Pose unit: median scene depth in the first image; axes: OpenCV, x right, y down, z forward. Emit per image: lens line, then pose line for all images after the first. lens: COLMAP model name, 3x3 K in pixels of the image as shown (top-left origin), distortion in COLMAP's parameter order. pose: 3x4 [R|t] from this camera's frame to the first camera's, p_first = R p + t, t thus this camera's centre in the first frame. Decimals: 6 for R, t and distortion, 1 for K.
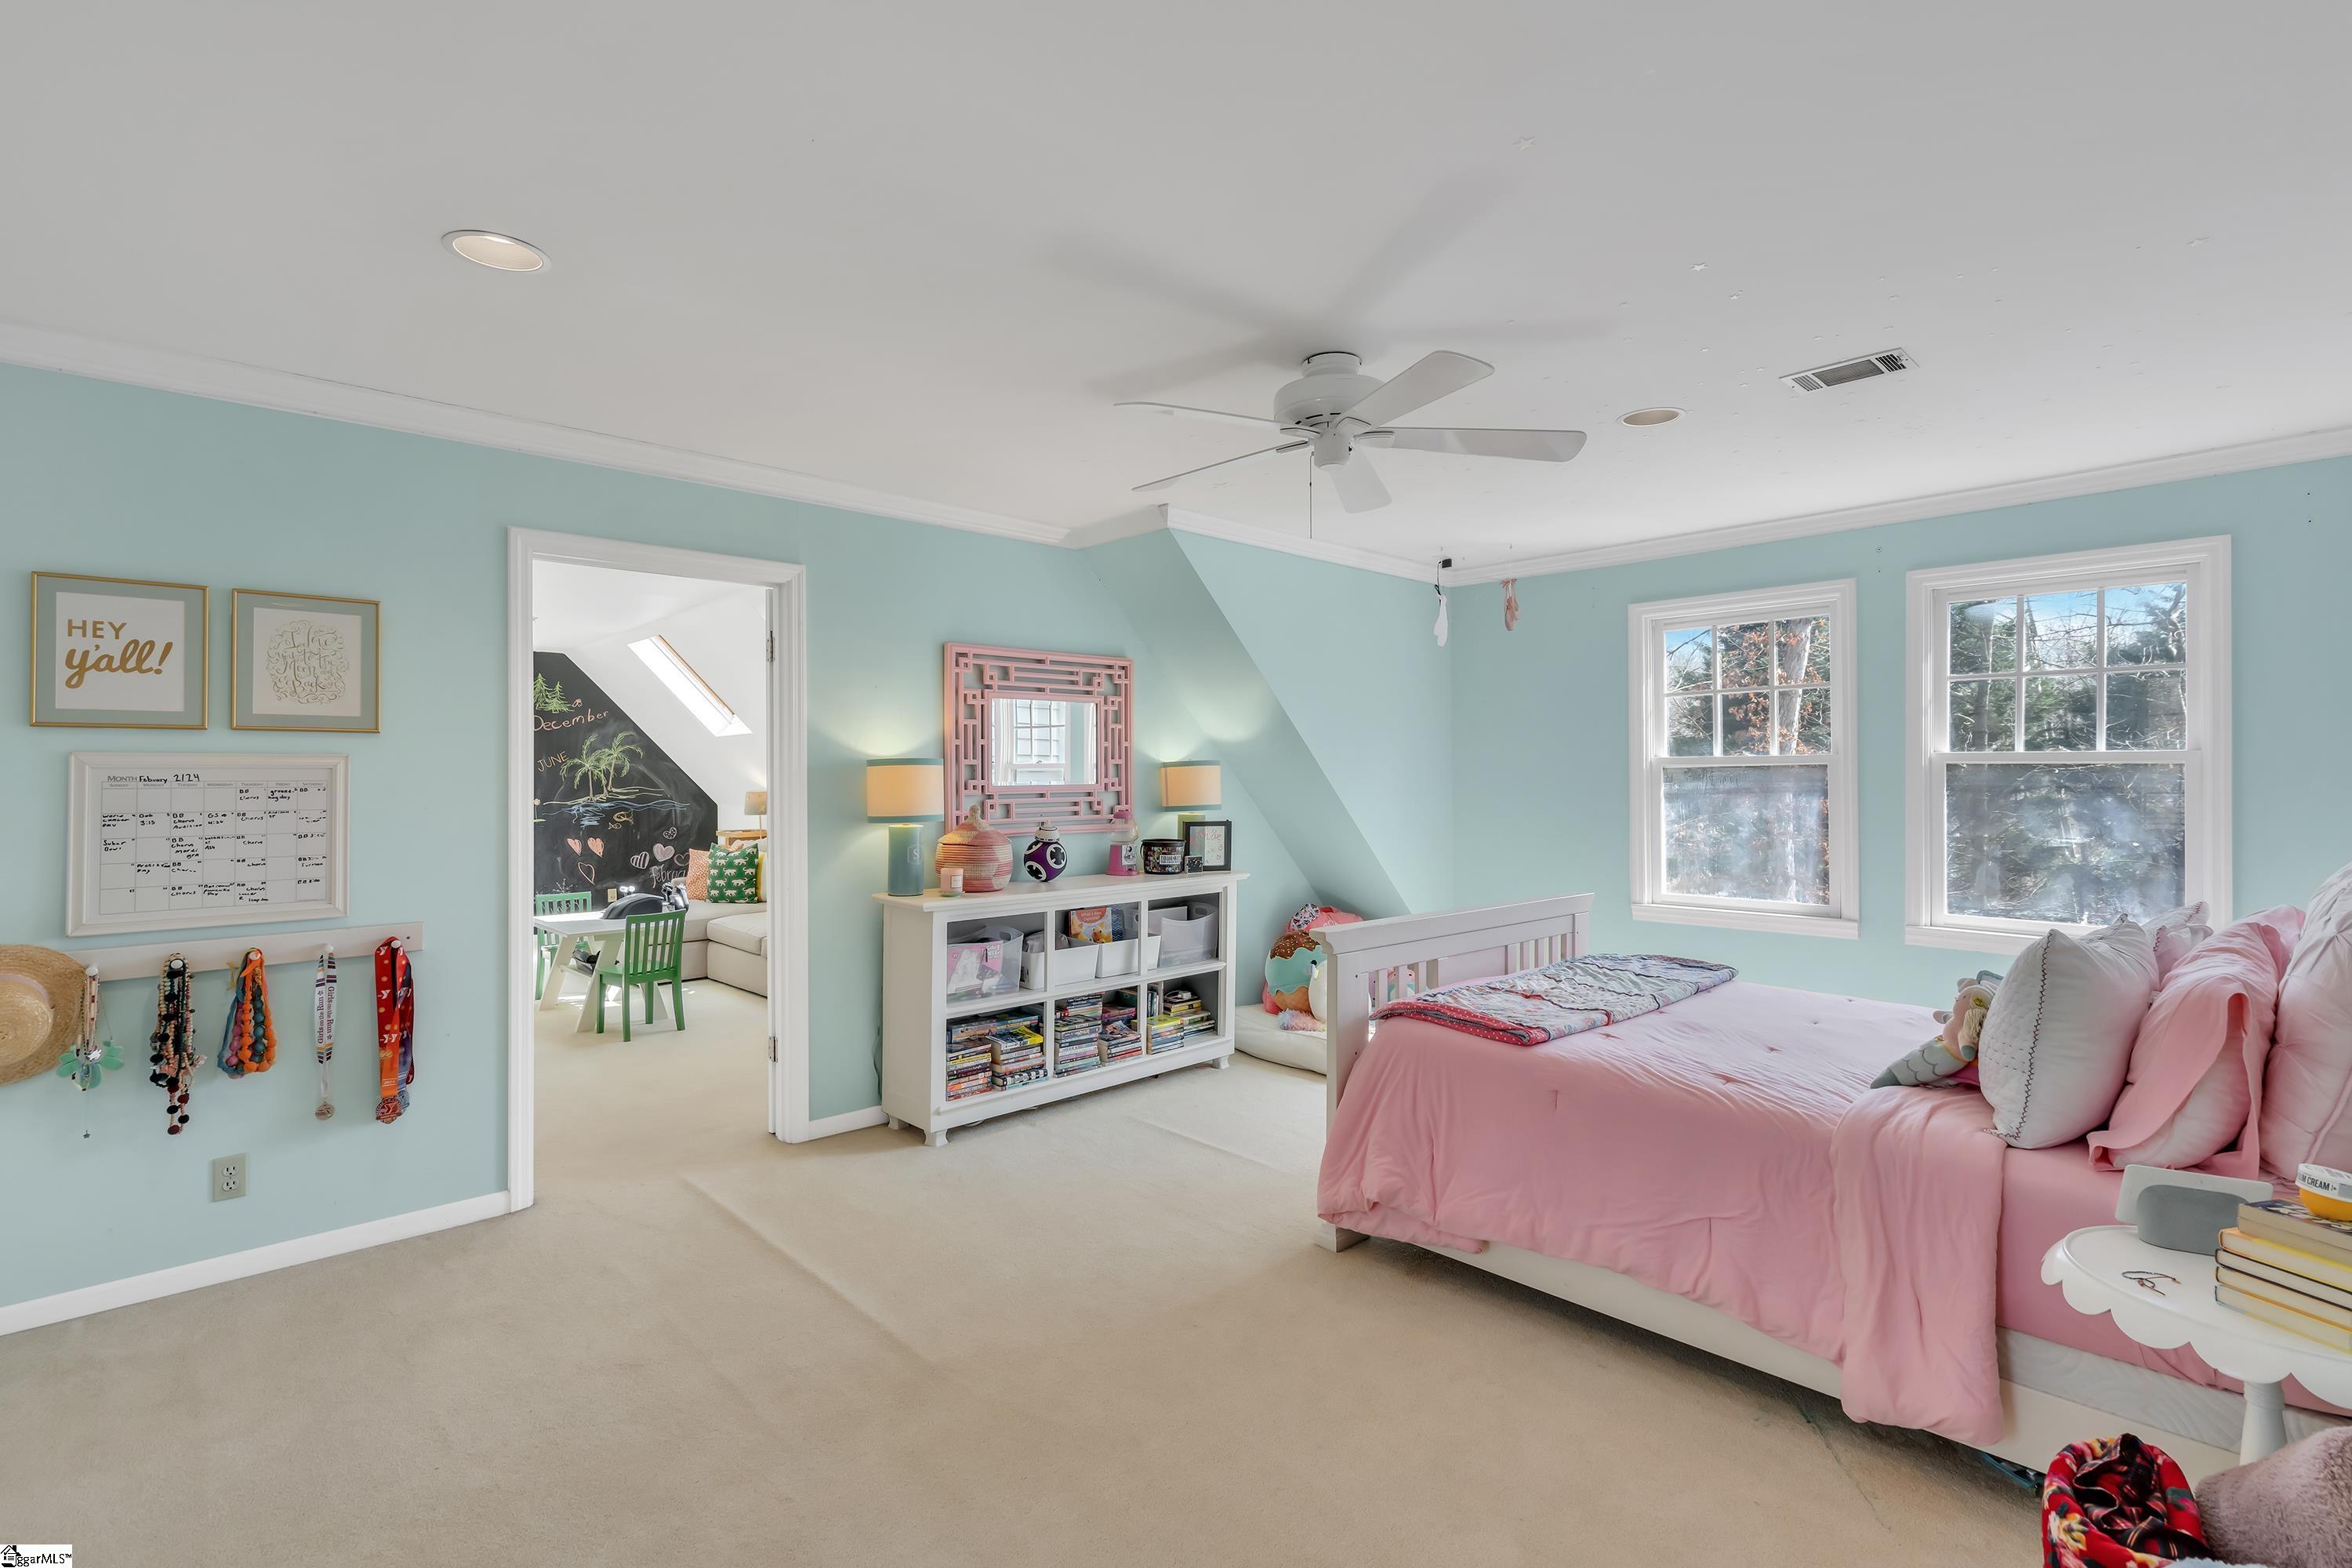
lens RADIAL K [[1071.4, 0, 1178.3], [0, 1071.4, 770.2], [0, 0, 1]] dist [-0.003424, -0.000005]
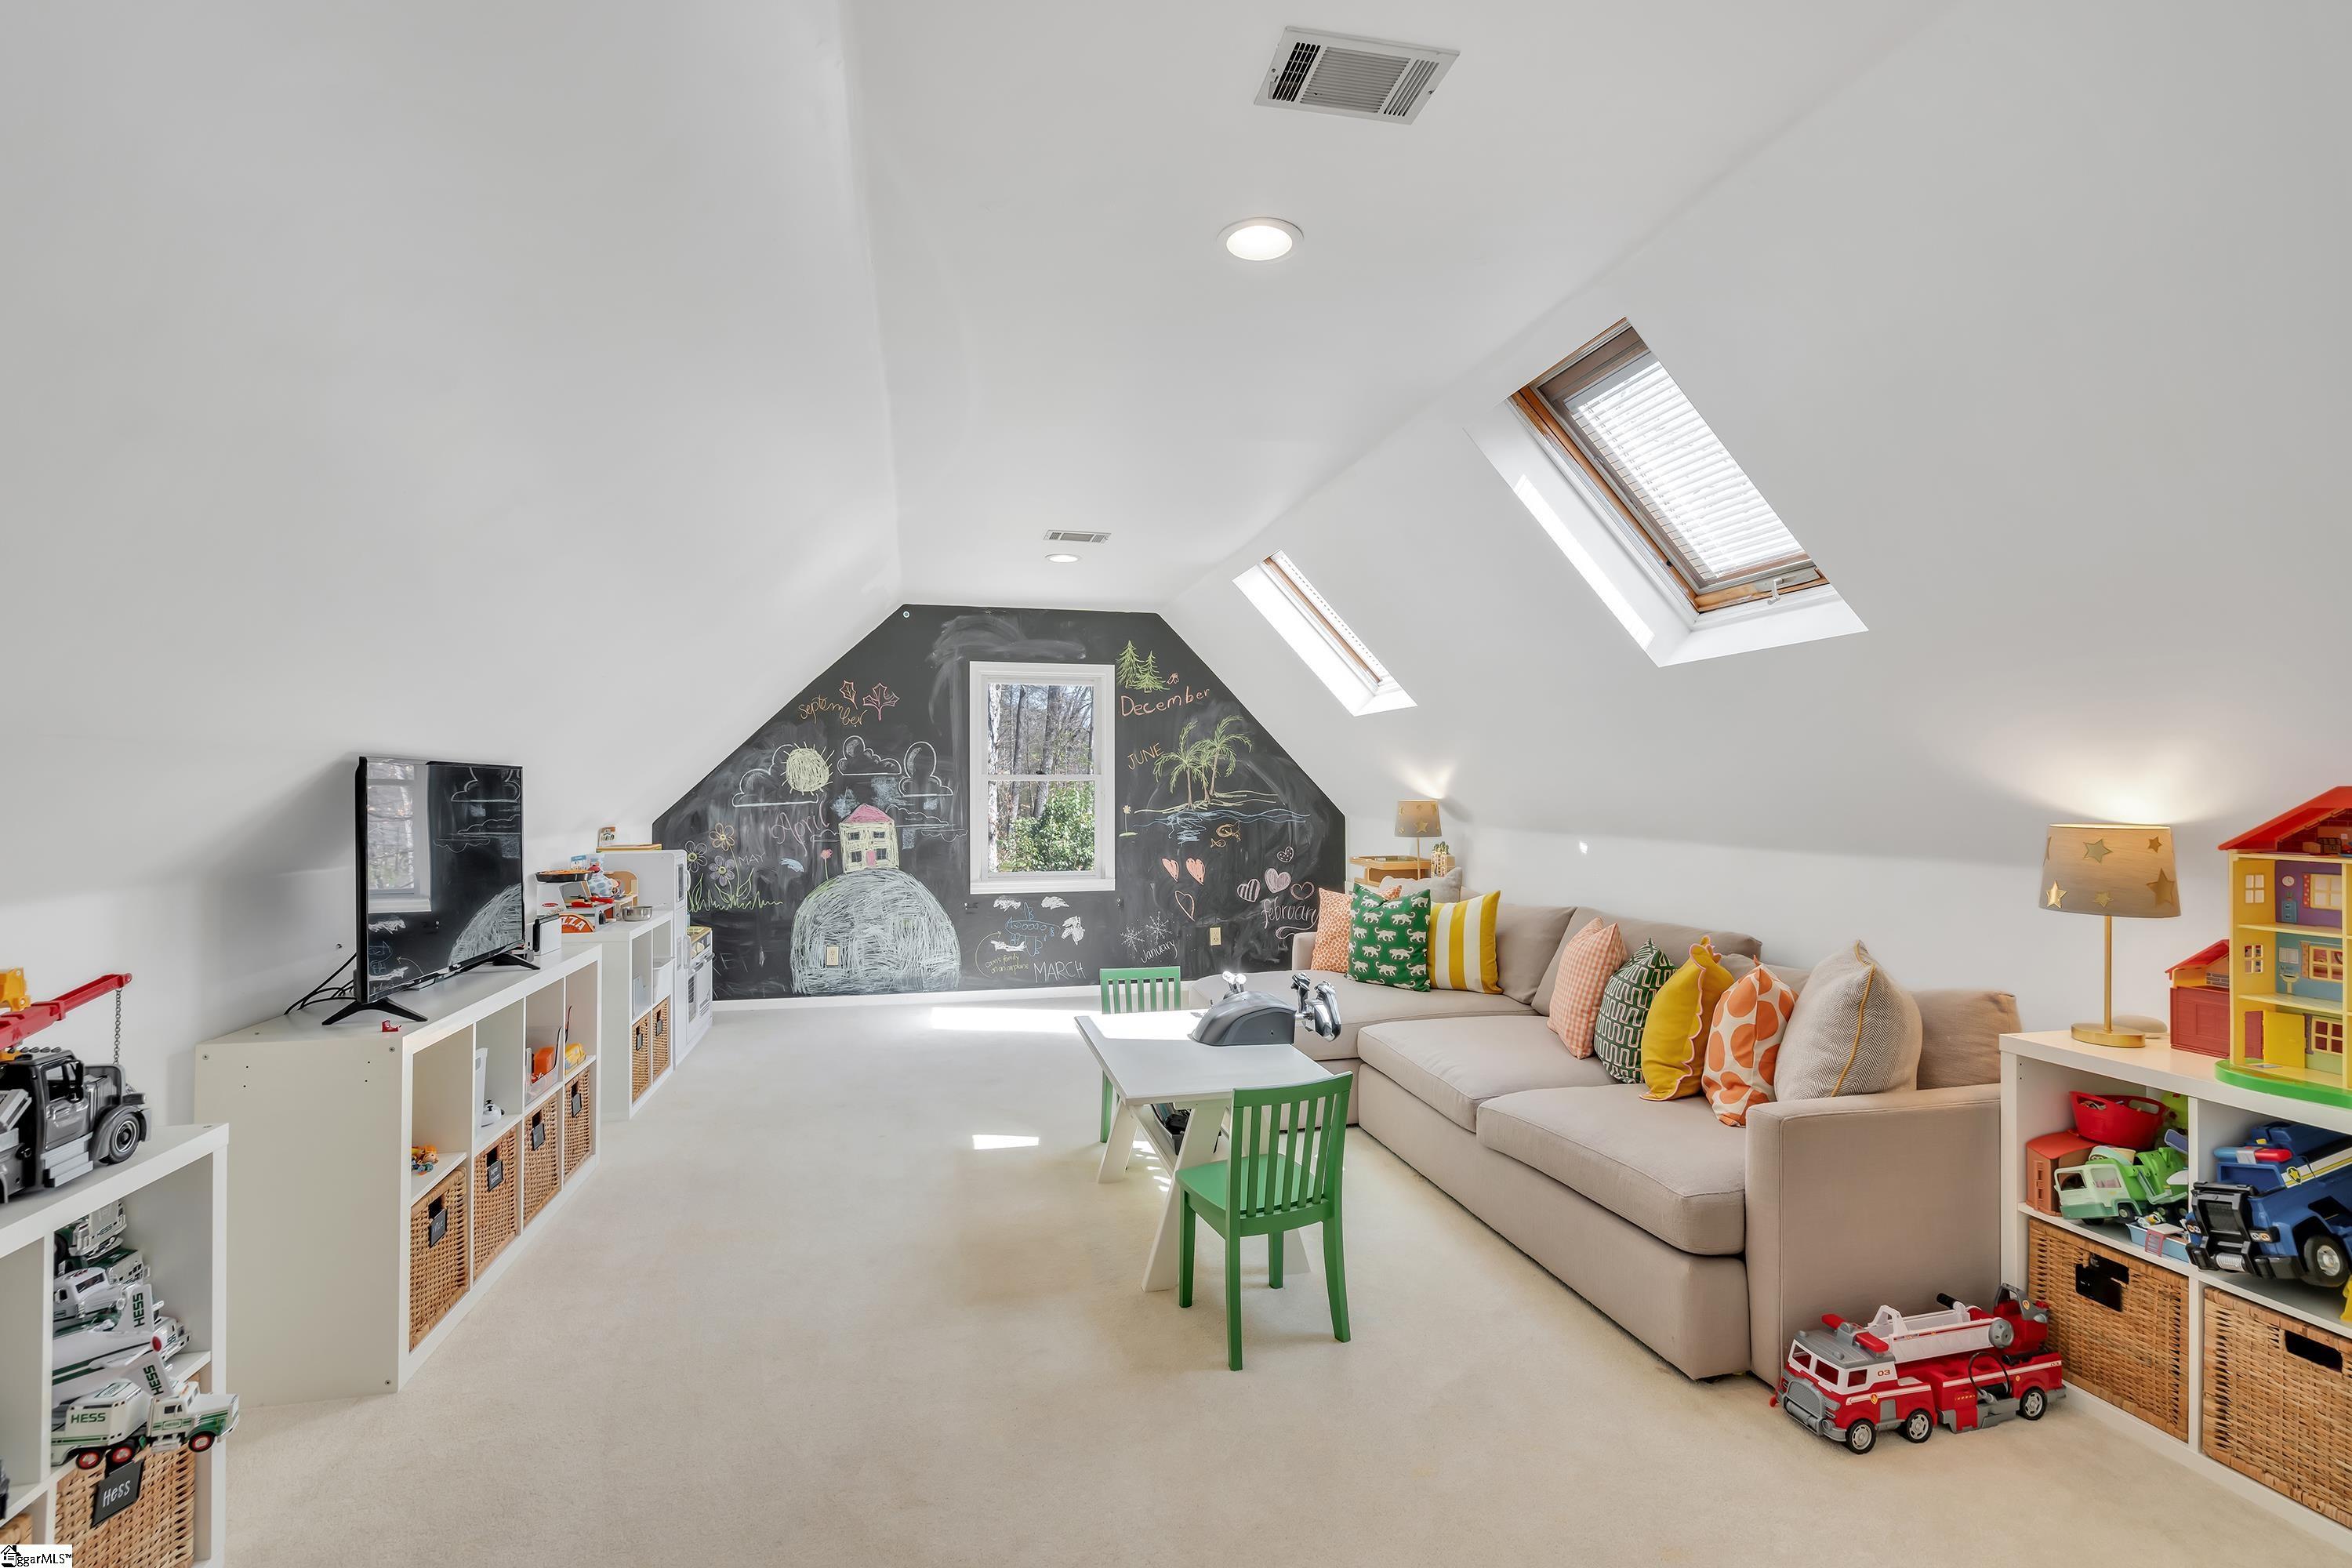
lens RADIAL K [[1071.4, 0, 1172.7], [0, 1071.4, 777.6], [0, 0, 1]] dist [-0.003424, -0.000005]
pose [[0.863199, 0.001614, -0.504862, -0.211651], [0.001798, 0.999979, 0.006271, 0.002193], [0.504861, -0.006321, 0.863177, 0.406702]]
